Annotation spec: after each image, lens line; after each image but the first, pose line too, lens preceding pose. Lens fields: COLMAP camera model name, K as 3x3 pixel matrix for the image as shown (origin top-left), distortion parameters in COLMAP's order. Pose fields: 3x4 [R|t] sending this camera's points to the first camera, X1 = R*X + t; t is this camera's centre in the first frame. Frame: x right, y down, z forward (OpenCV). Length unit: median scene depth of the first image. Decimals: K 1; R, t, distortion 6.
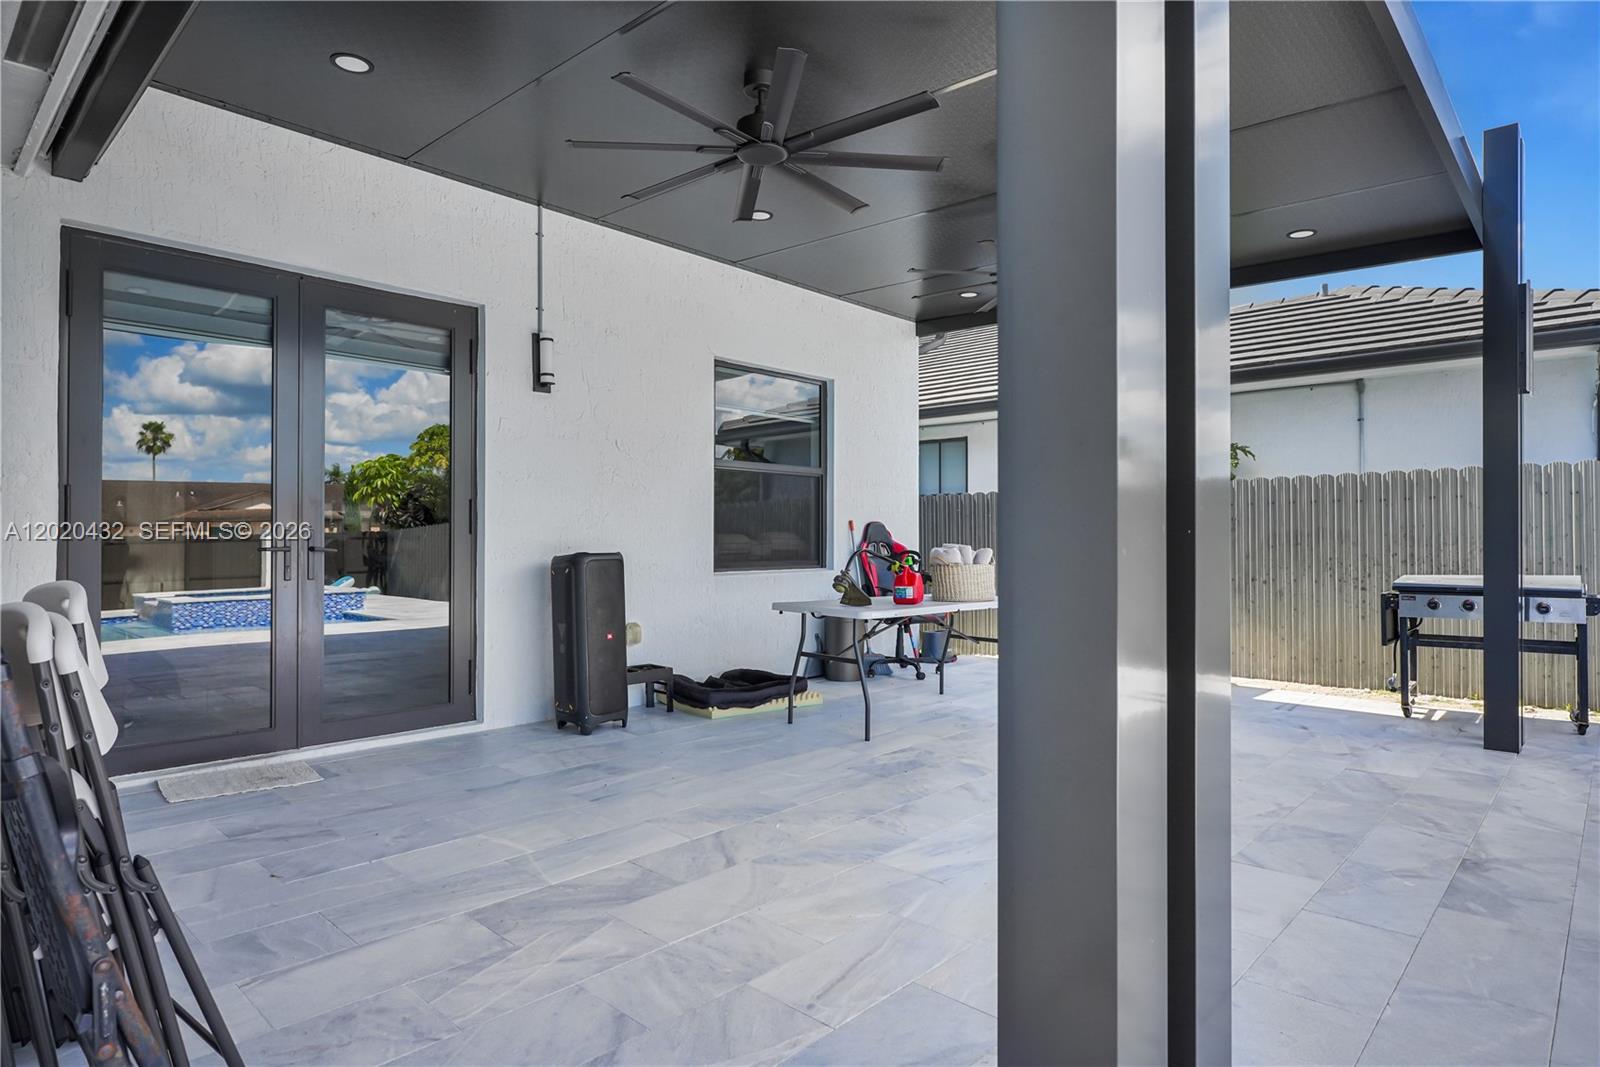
lens RADIAL K [[876.1, 0, 800.0], [0, 876.1, 533.5], [0, 0, 1]] dist [0.006432, 0.000279]
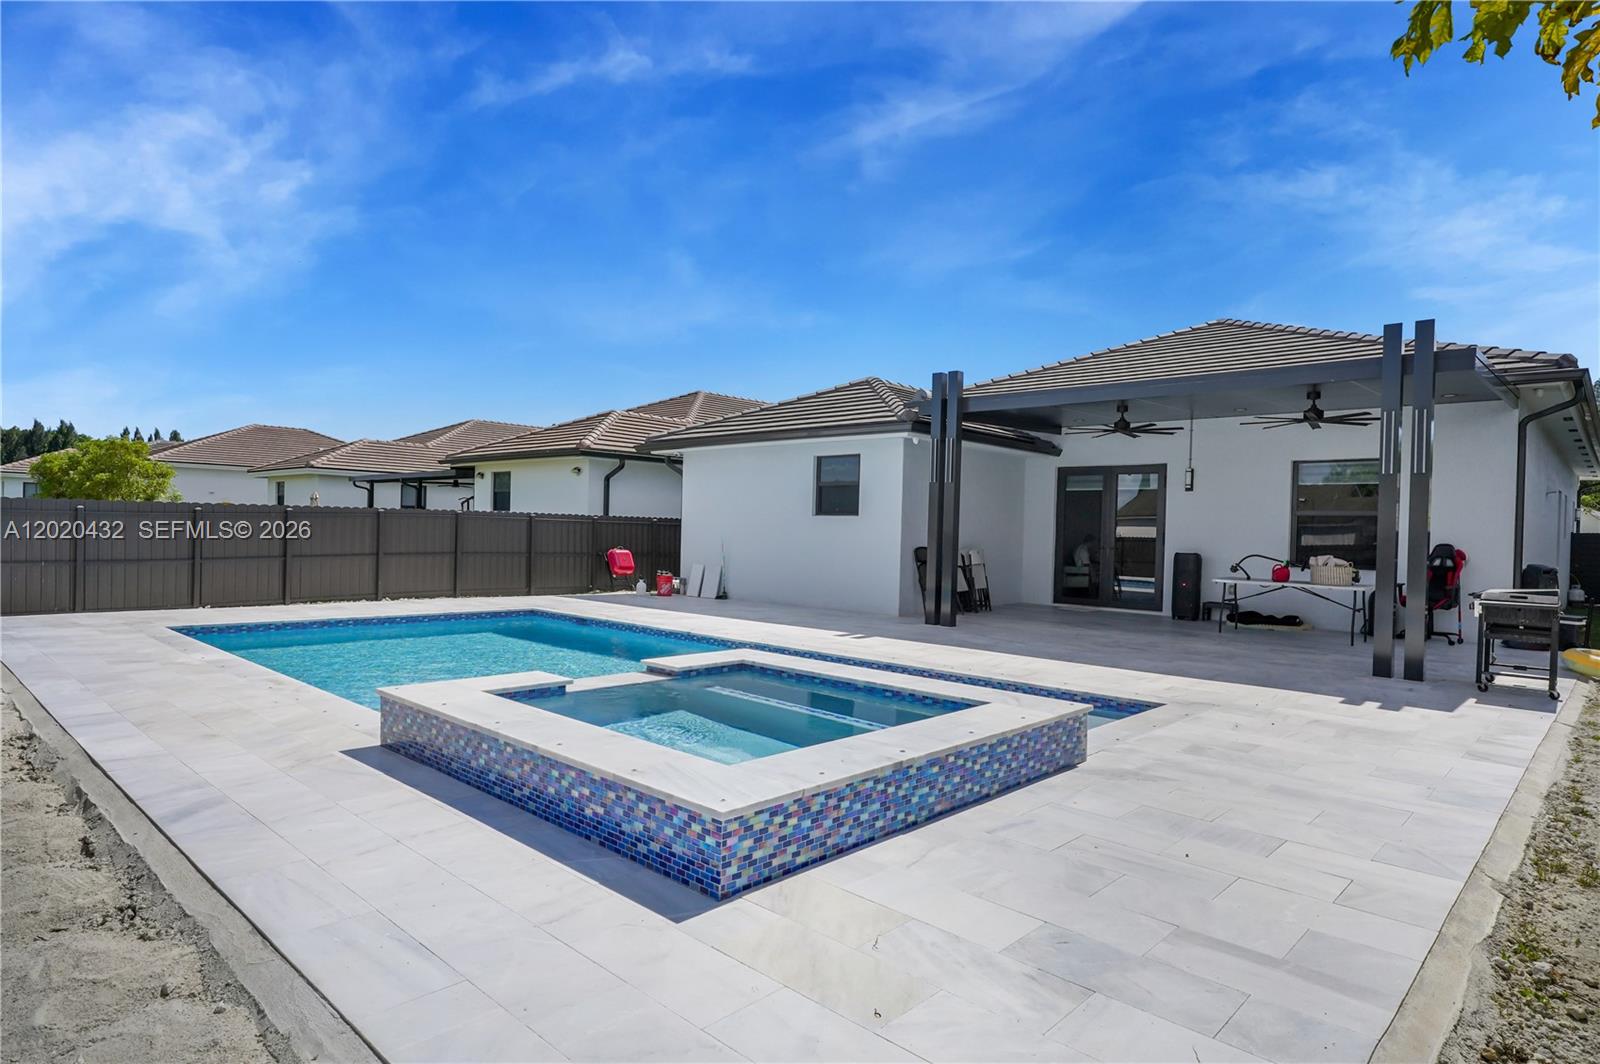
lens RADIAL K [[876.1, 0, 800.0], [0, 876.1, 532.0], [0, 0, 1]] dist [0.006432, 0.000279]
pose [[-0.002103, 0.004881, -0.999986, 2.218279], [-0.013449, 0.999898, 0.004909, -0.033437], [0.999907, 0.013459, -0.002037, -0.140422]]
